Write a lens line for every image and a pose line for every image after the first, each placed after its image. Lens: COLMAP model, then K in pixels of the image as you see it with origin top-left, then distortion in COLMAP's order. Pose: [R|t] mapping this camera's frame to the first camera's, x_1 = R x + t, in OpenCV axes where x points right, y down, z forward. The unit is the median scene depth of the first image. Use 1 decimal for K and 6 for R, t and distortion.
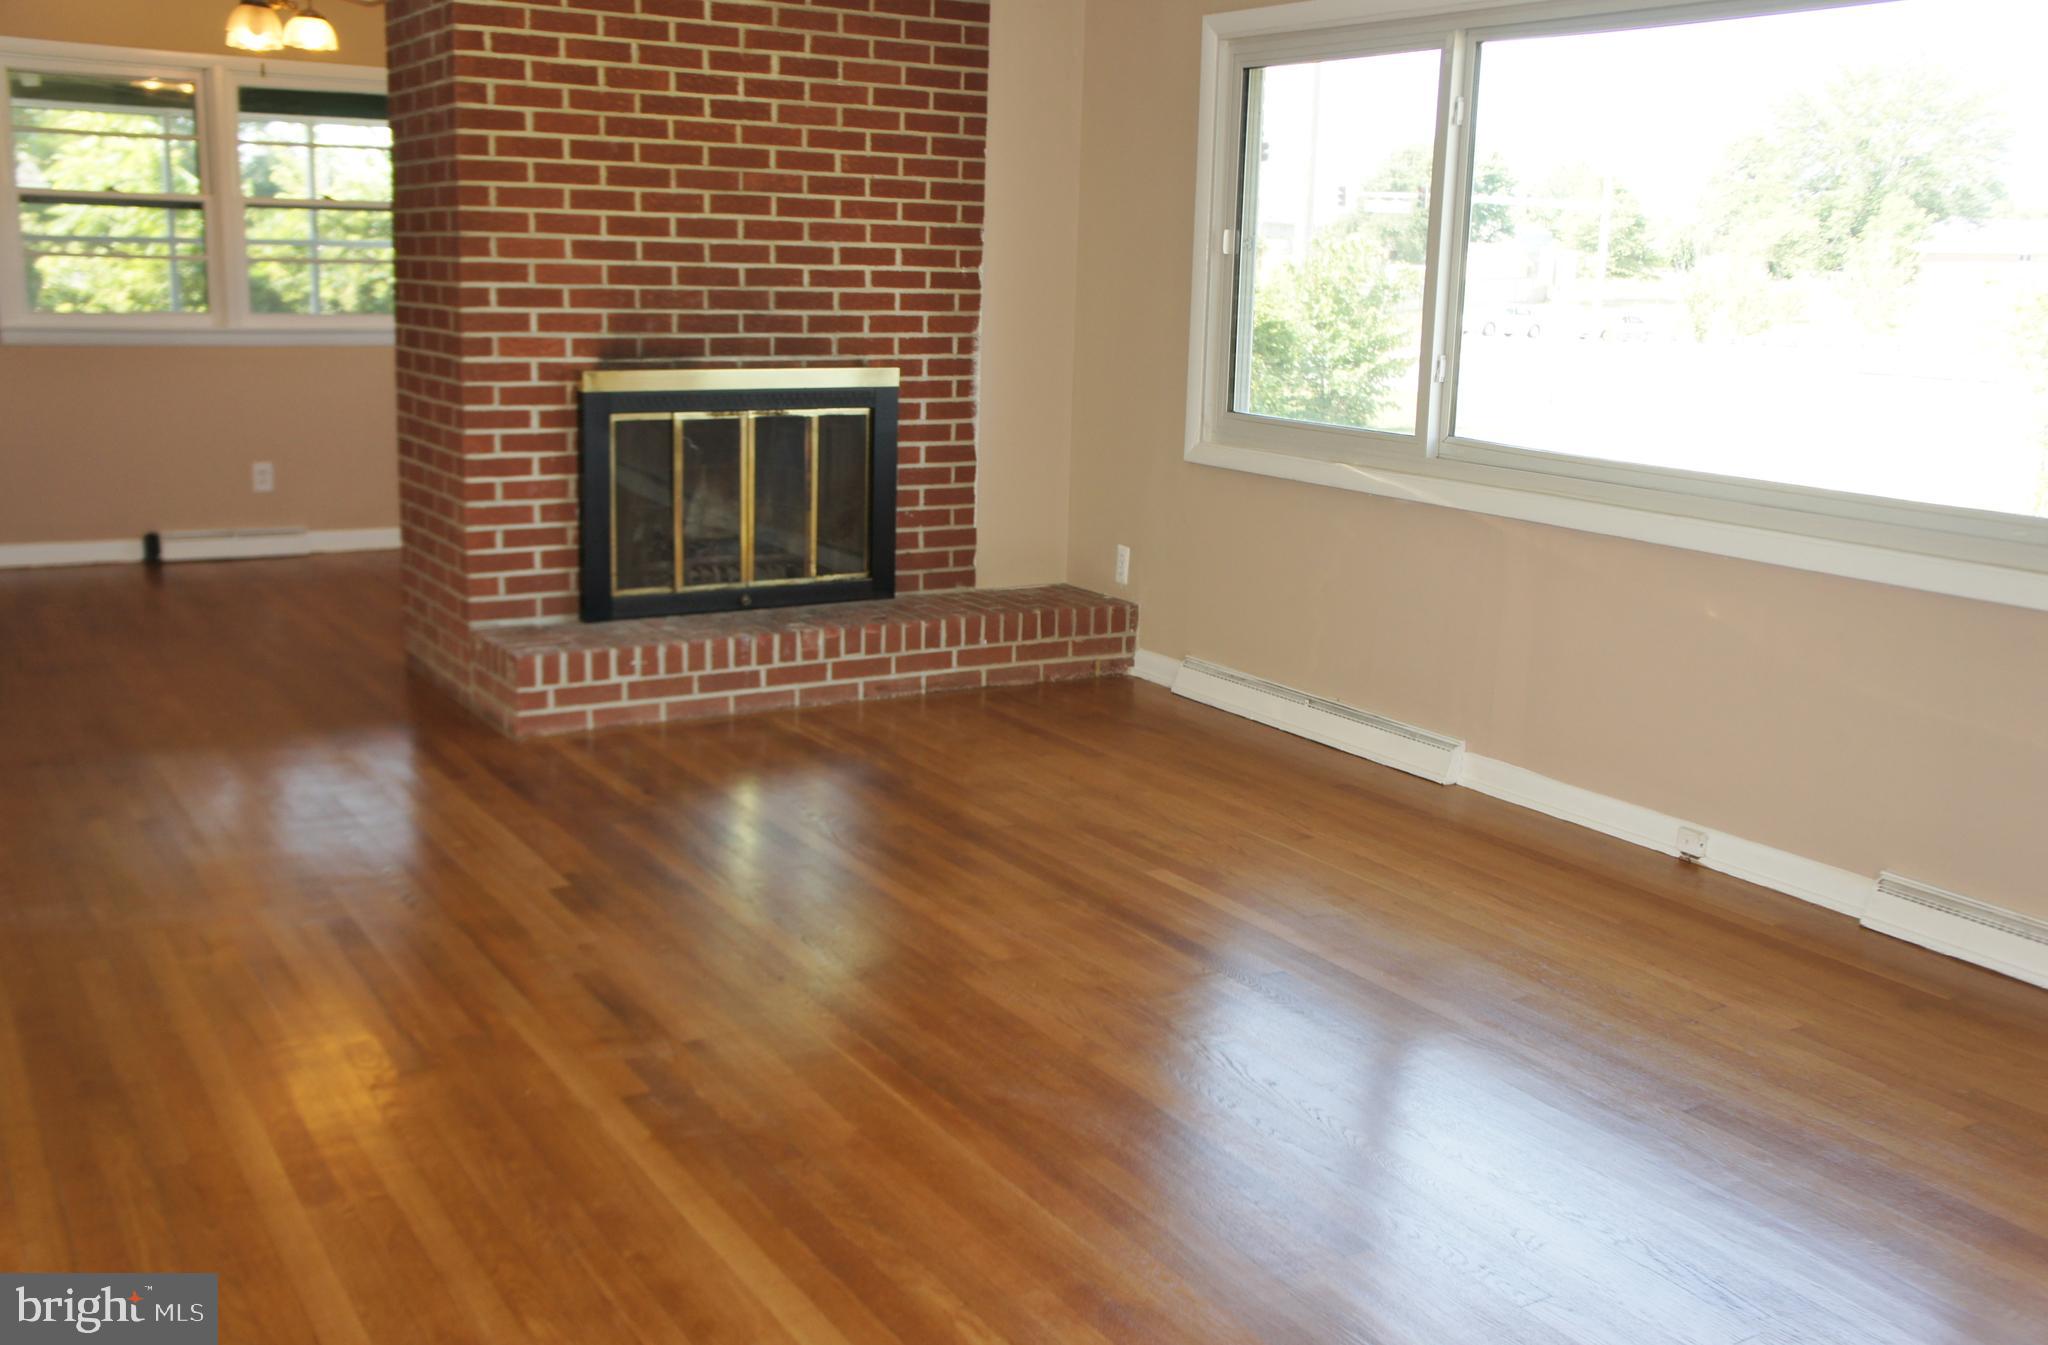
lens RADIAL K [[2155.2, 0, 1024.0], [0, 2155.2, 672.5], [0, 0, 1]] dist [-0.003395, -0.002111]
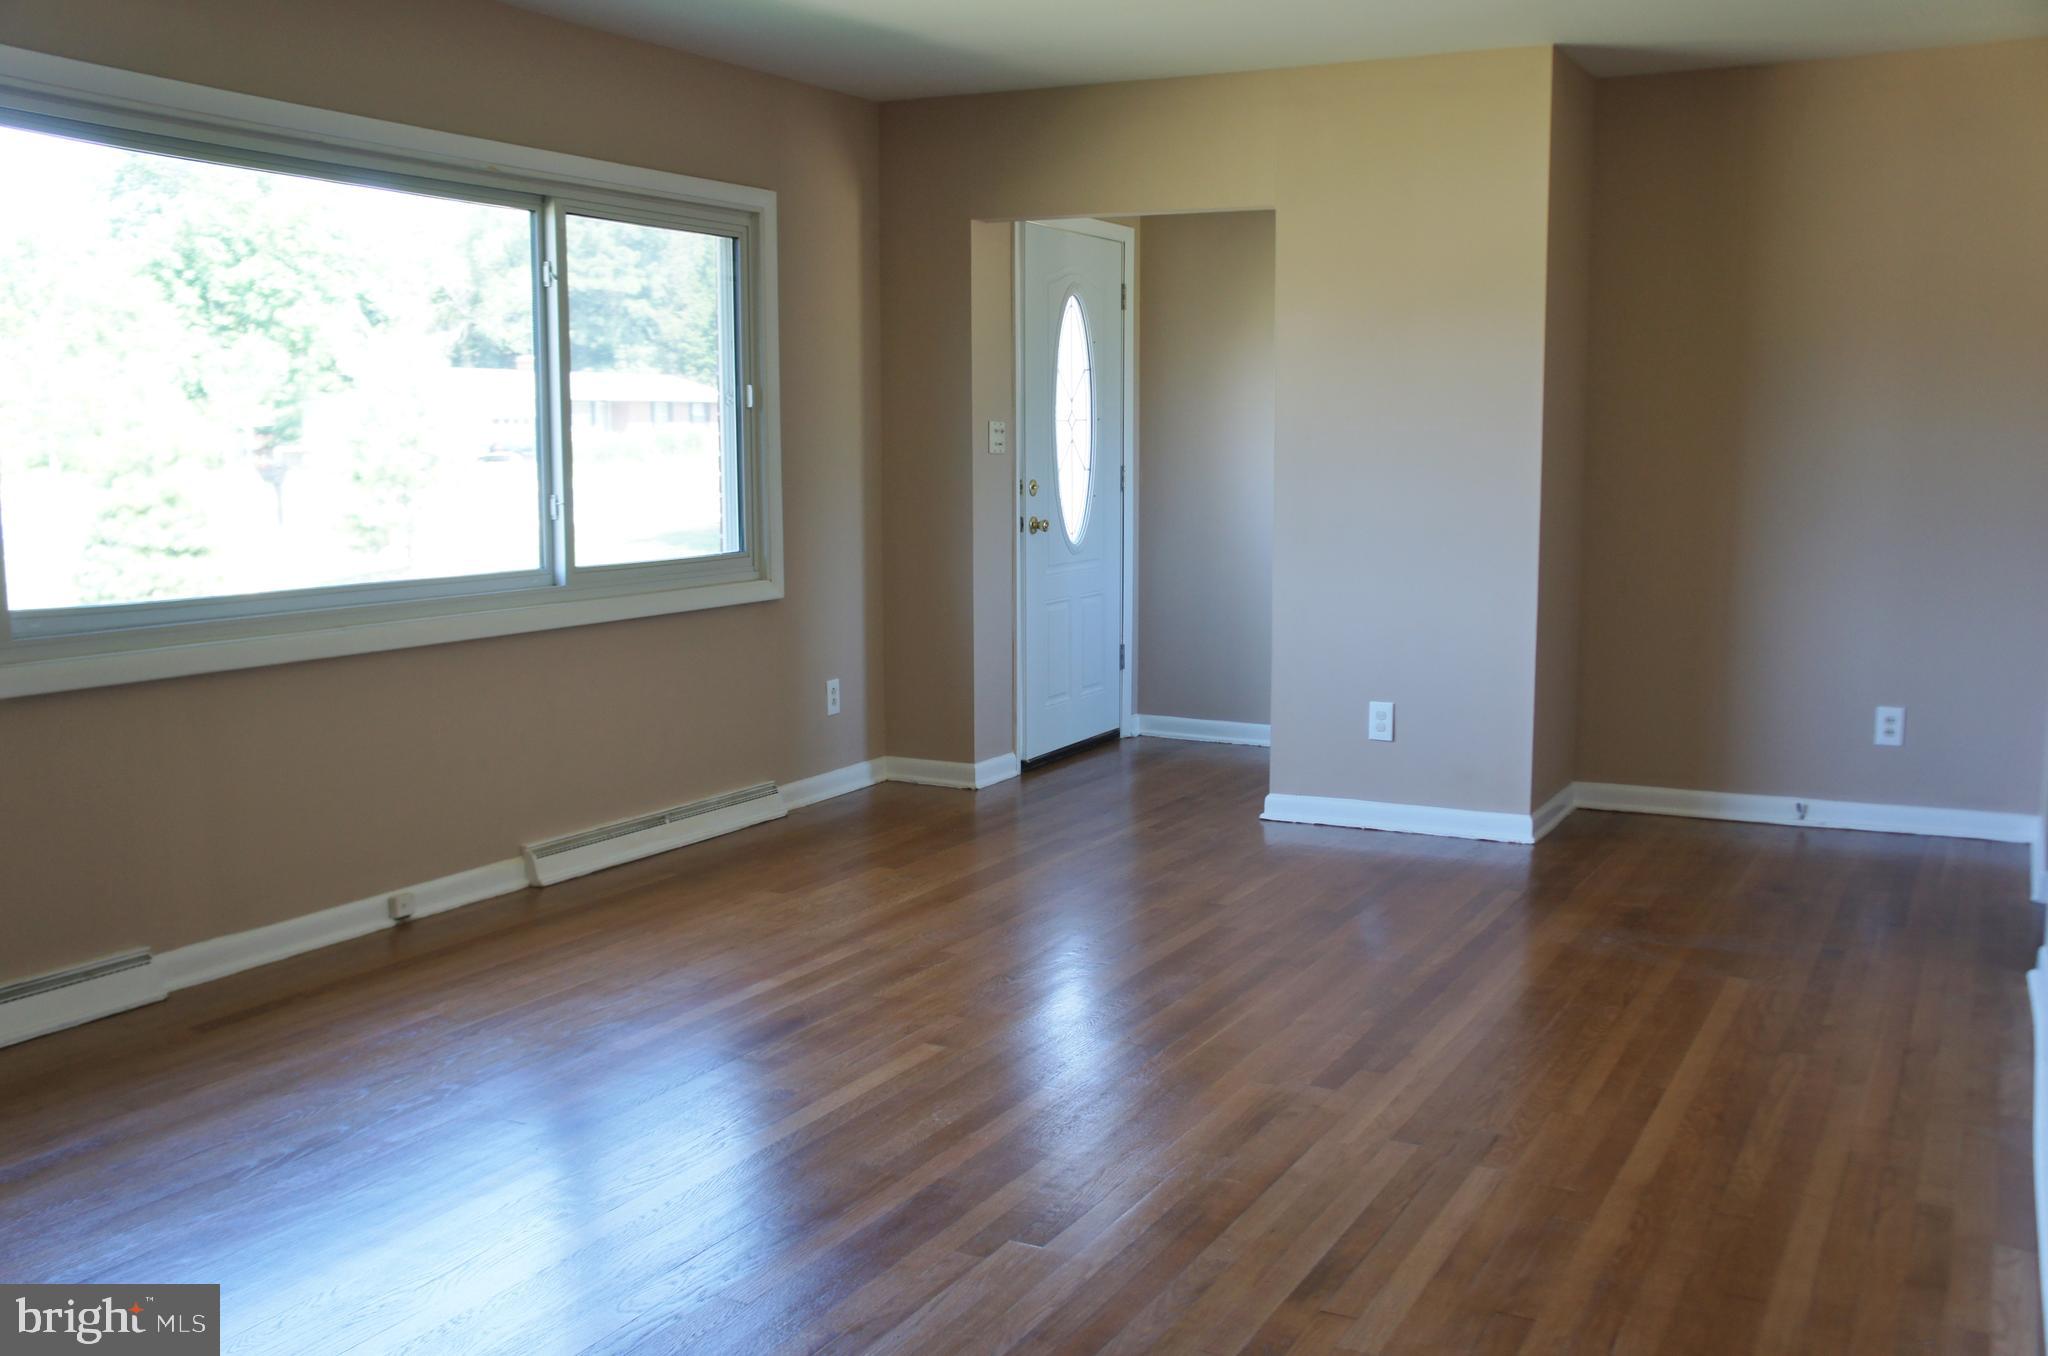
lens RADIAL K [[1972.7, 0, 1024.0], [0, 1972.7, 678.0], [0, 0, 1]] dist [-0.100812, 0.208300]
pose [[-0.557156, -0.123704, 0.821142, -0.824307], [0.142414, 0.959958, 0.241246, -0.278671], [-0.818105, 0.251353, -0.517229, 1.432418]]
